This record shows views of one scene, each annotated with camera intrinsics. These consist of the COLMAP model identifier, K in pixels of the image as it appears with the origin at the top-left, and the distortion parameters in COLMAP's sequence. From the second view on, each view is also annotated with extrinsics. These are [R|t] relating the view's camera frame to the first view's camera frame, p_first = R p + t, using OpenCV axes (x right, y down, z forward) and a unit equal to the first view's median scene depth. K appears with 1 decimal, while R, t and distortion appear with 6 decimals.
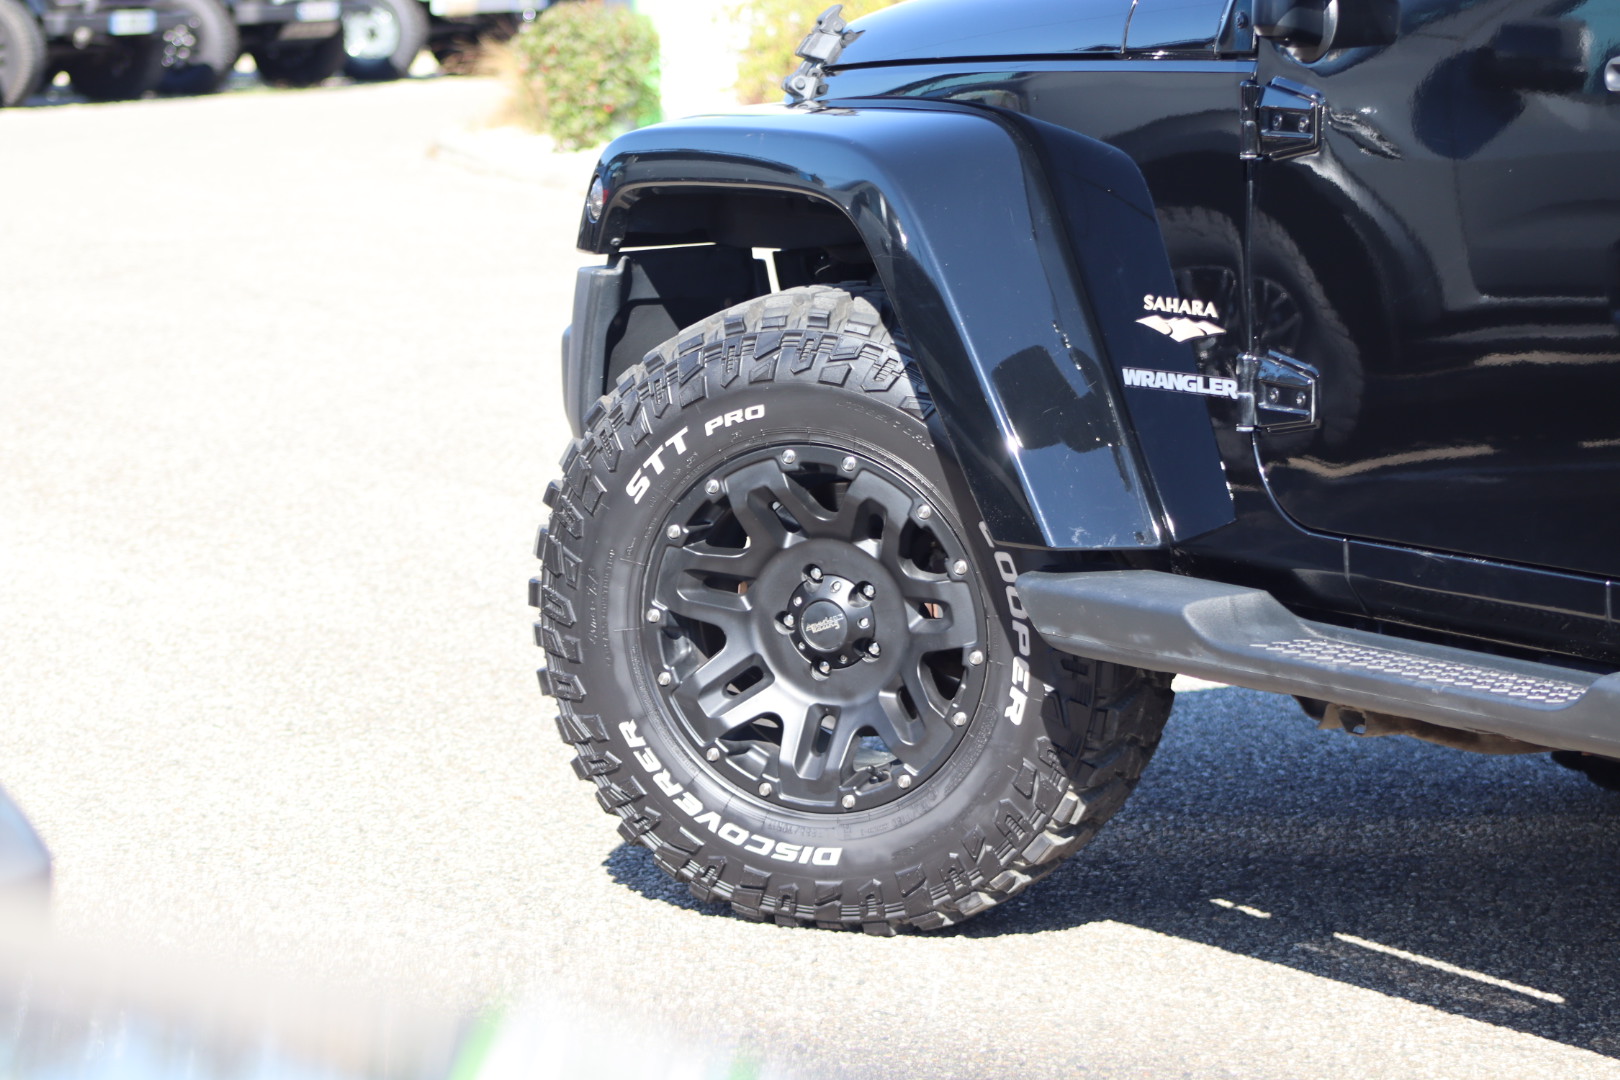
lens RADIAL K [[5936.6, 0, 810.0], [0, 5936.6, 540.0], [0, 0, 1]] dist [-0.148801, 0.217605]
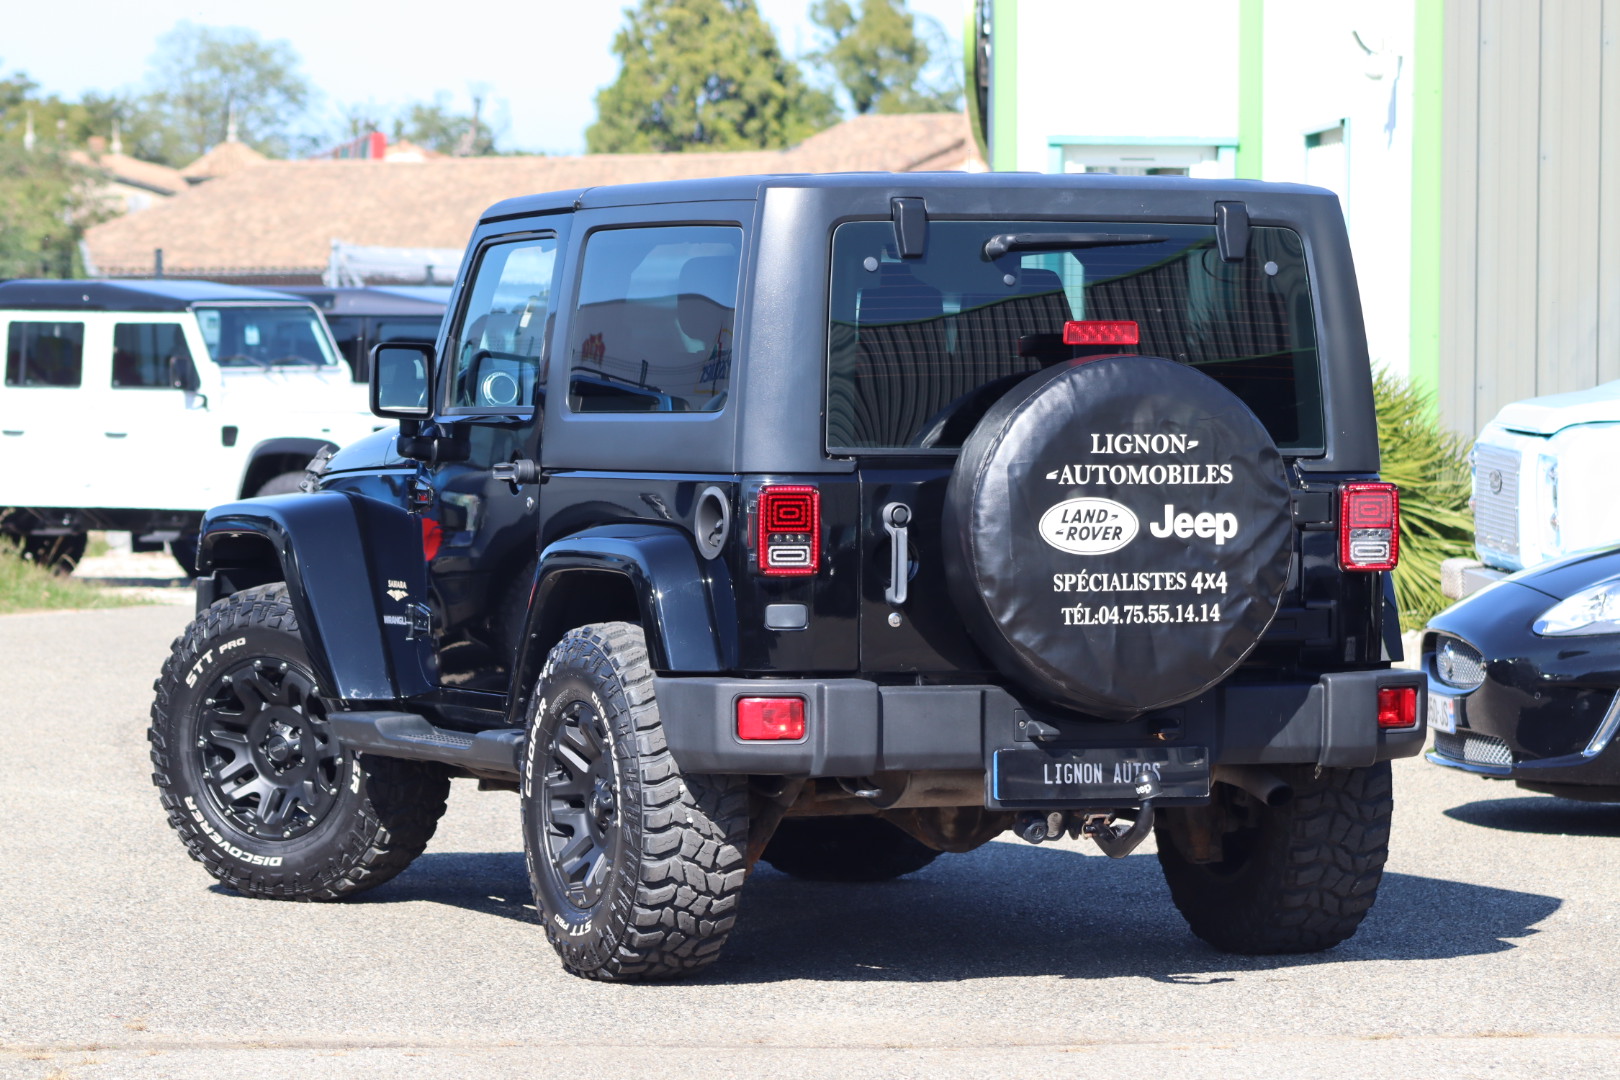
lens RADIAL K [[8039.5, 0, 810.0], [0, 8039.5, 540.0], [0, 0, 1]] dist [0.306163, 16.078154]
pose [[0.984710, 0.005657, -0.174109, 0.660332], [-0.020536, 0.996273, -0.083775, 0.170449], [0.172987, 0.086070, 0.981156, -1.677872]]
